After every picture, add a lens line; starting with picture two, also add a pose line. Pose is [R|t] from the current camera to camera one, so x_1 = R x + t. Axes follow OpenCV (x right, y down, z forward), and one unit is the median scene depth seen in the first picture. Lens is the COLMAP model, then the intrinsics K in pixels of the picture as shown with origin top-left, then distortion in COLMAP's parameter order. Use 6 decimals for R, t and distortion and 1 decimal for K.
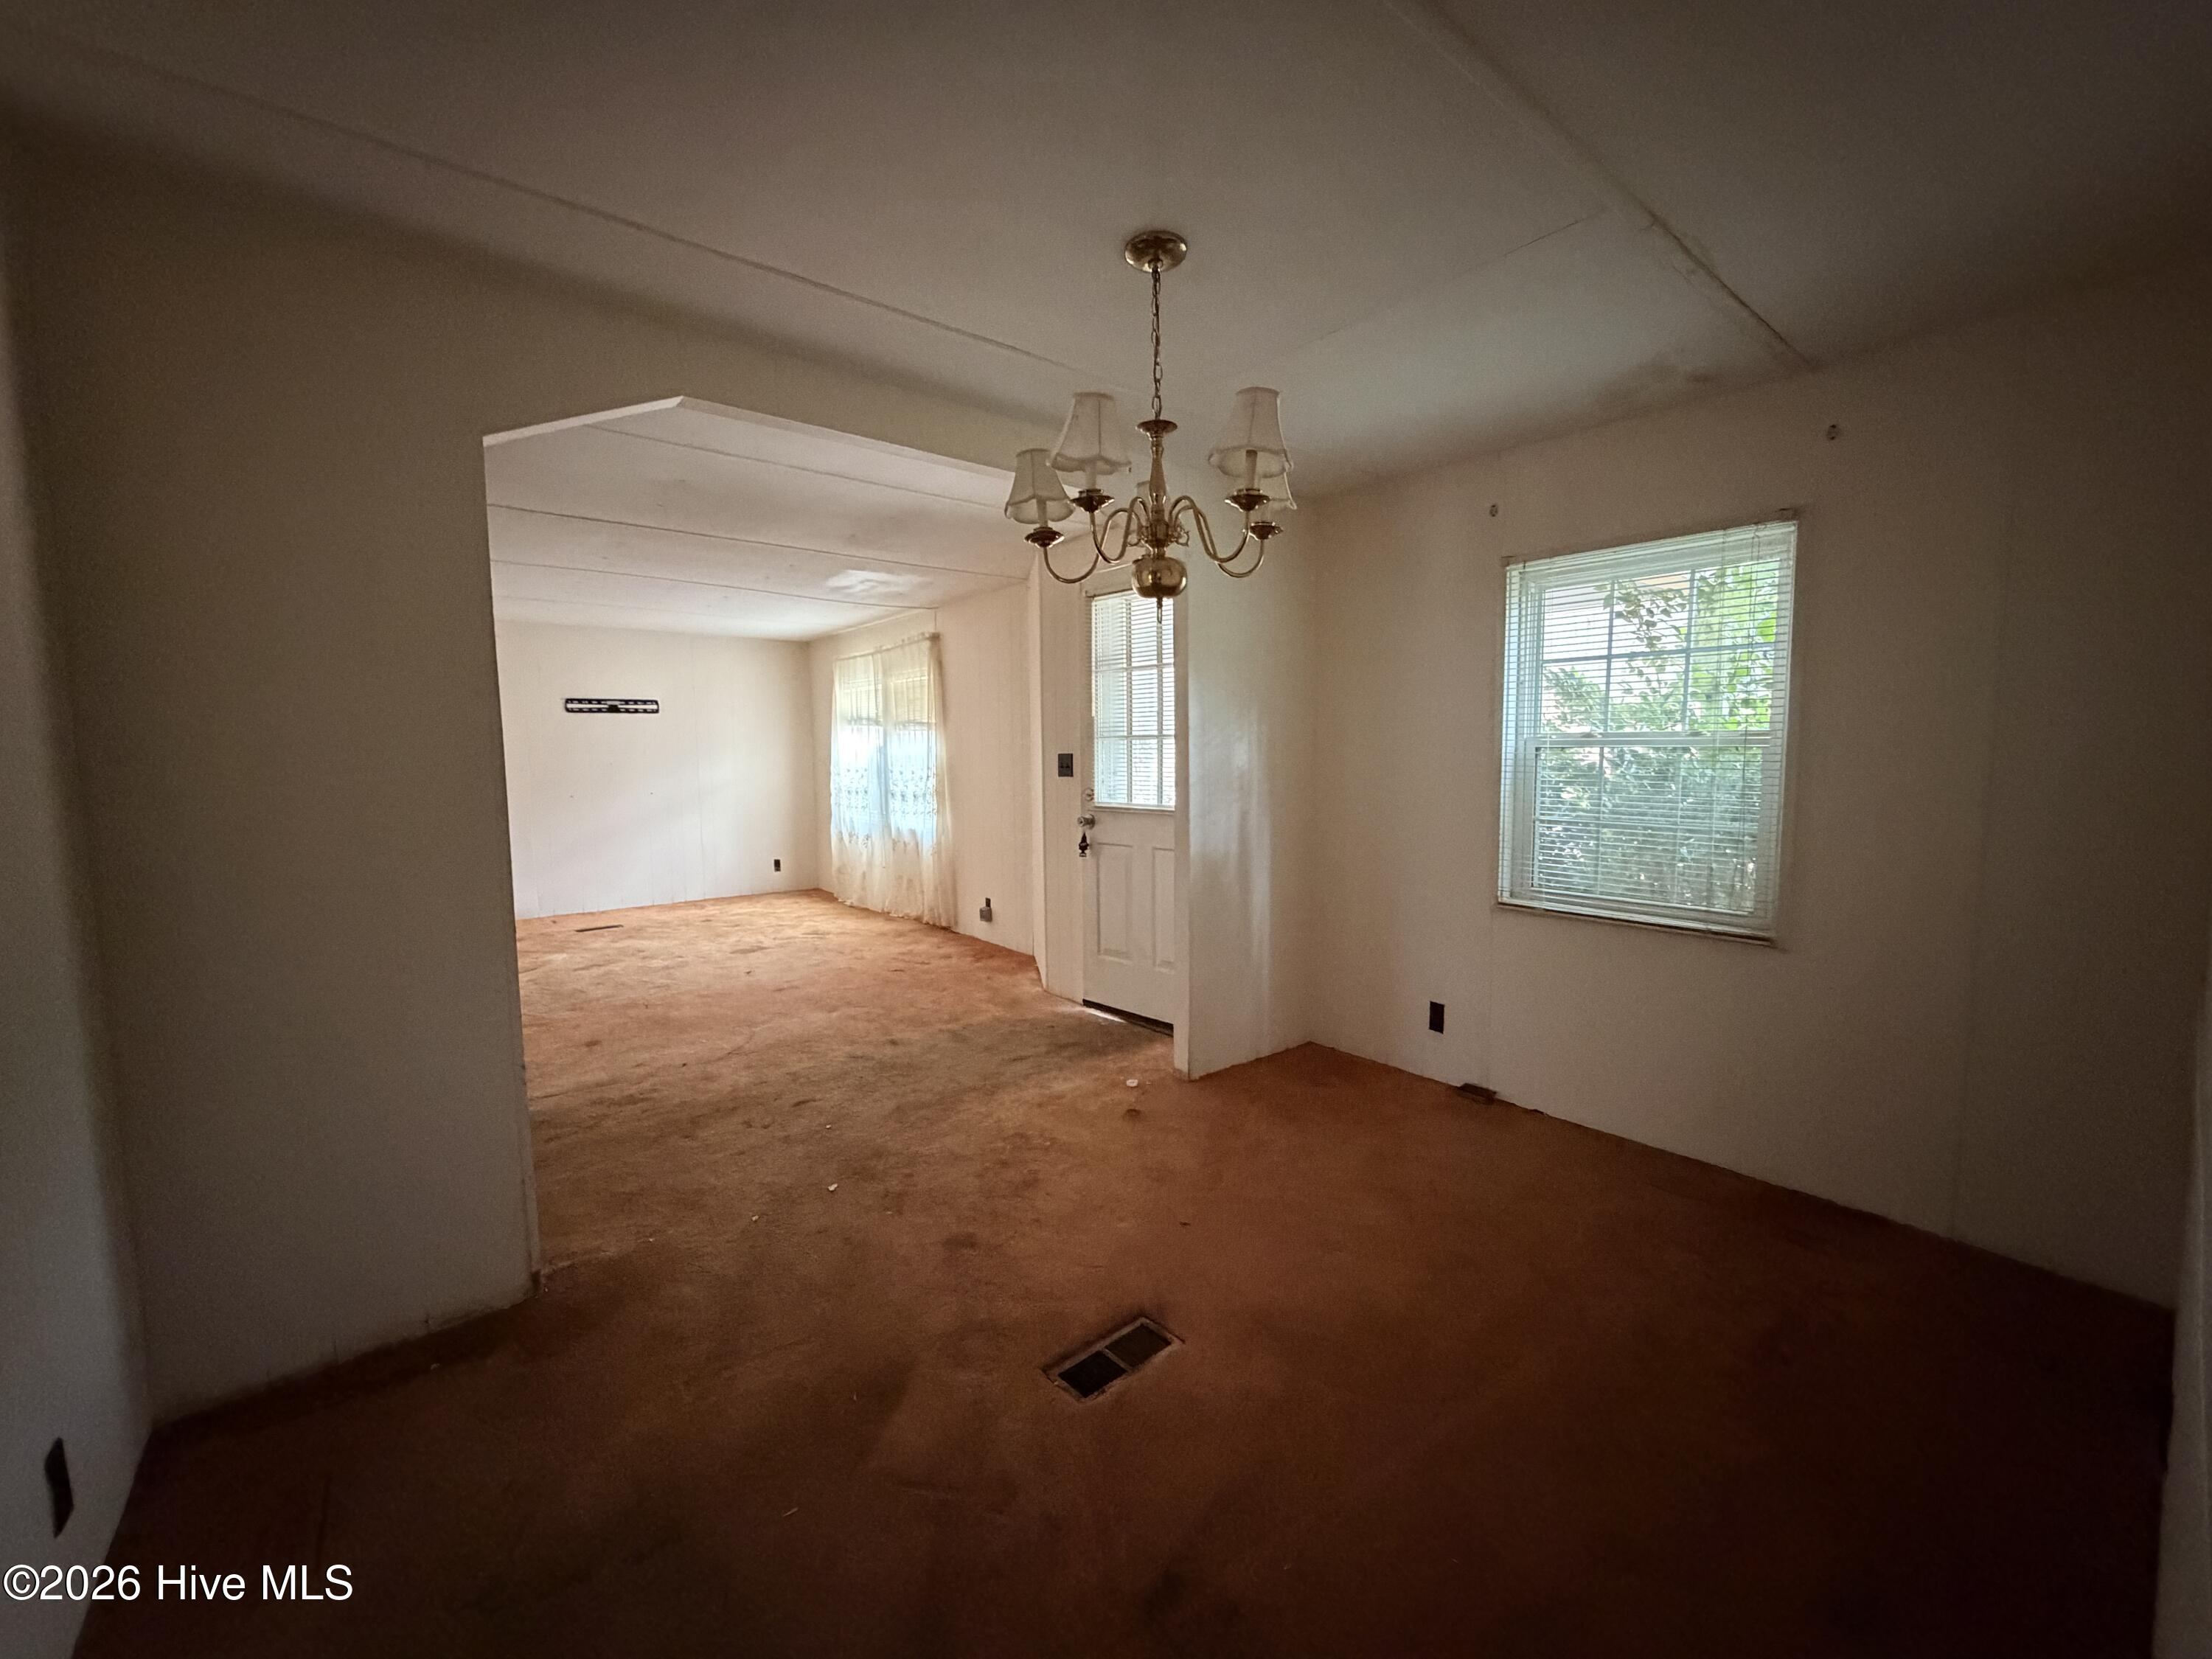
lens RADIAL K [[876.1, 0, 1106.0], [0, 876.1, 829.5], [0, 0, 1]] dist [0.000353, 0.000000]
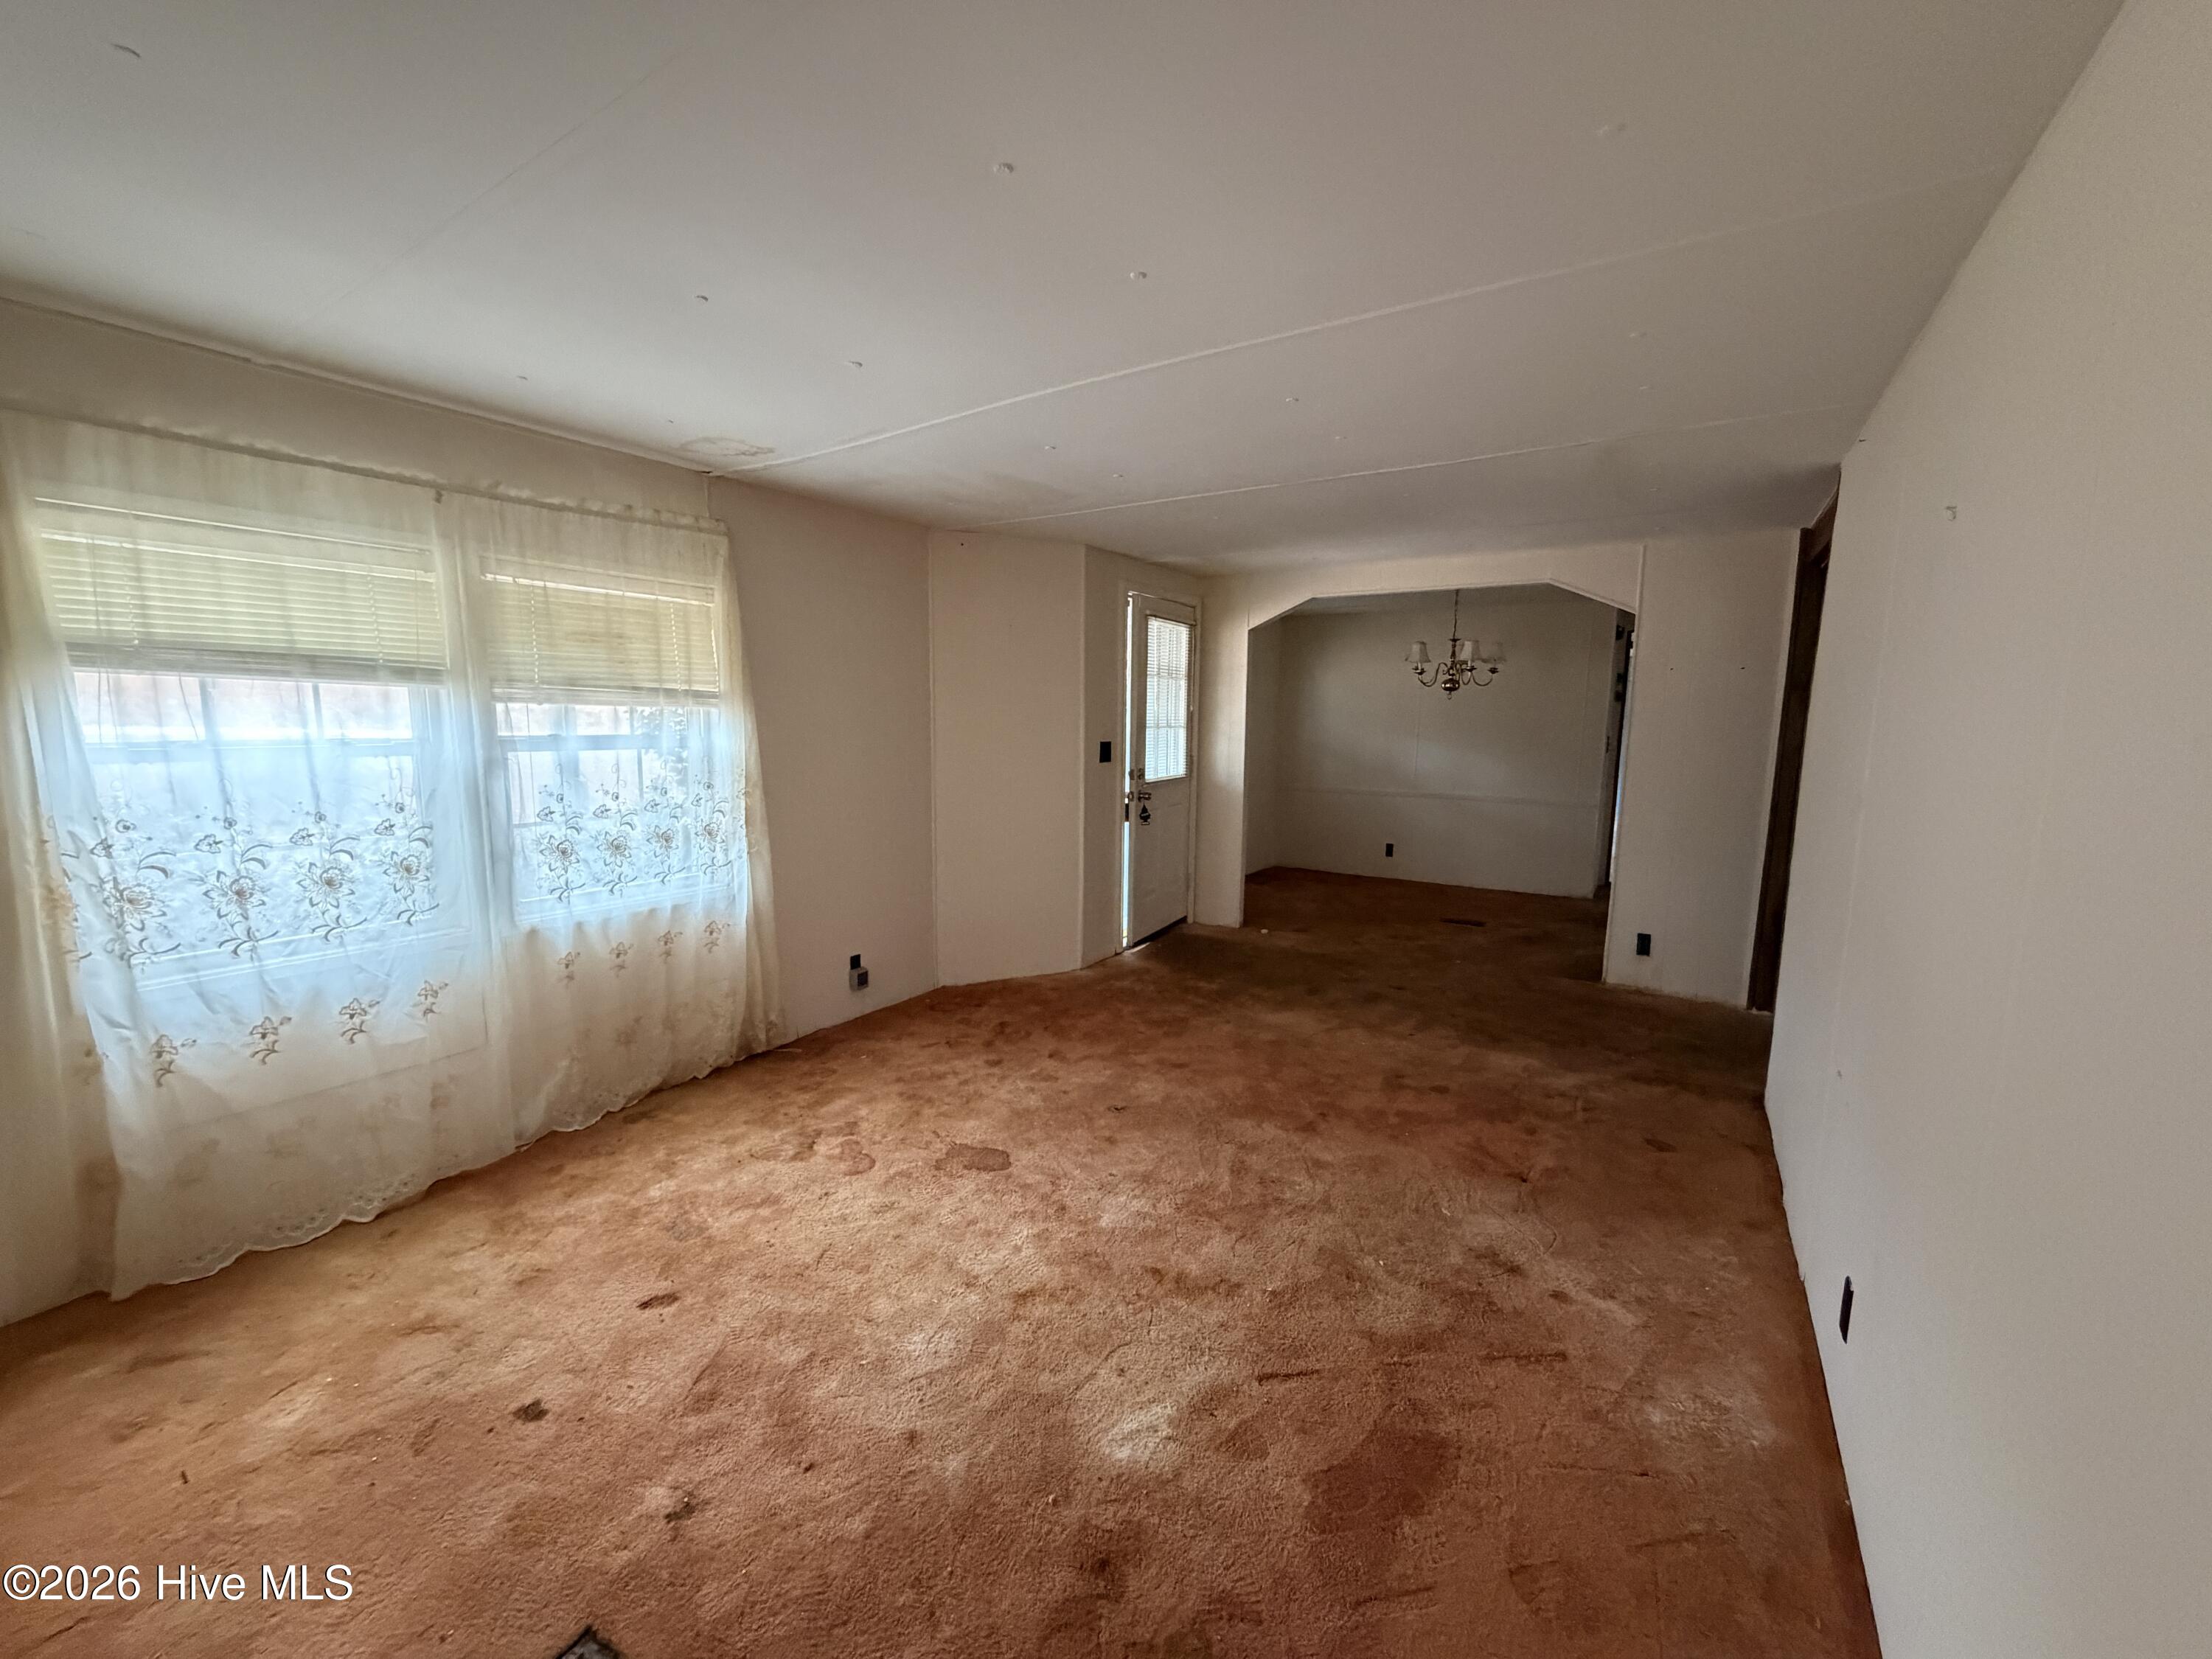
lens RADIAL K [[876.1, 0, 1106.0], [0, 876.1, 829.5], [0, 0, 1]] dist [0.000353, 0.000000]
pose [[-0.309278, -0.120924, 0.943252, -1.099158], [0.077120, 0.985426, 0.151617, -0.143294], [-0.947839, 0.119635, -0.295445, 1.323156]]
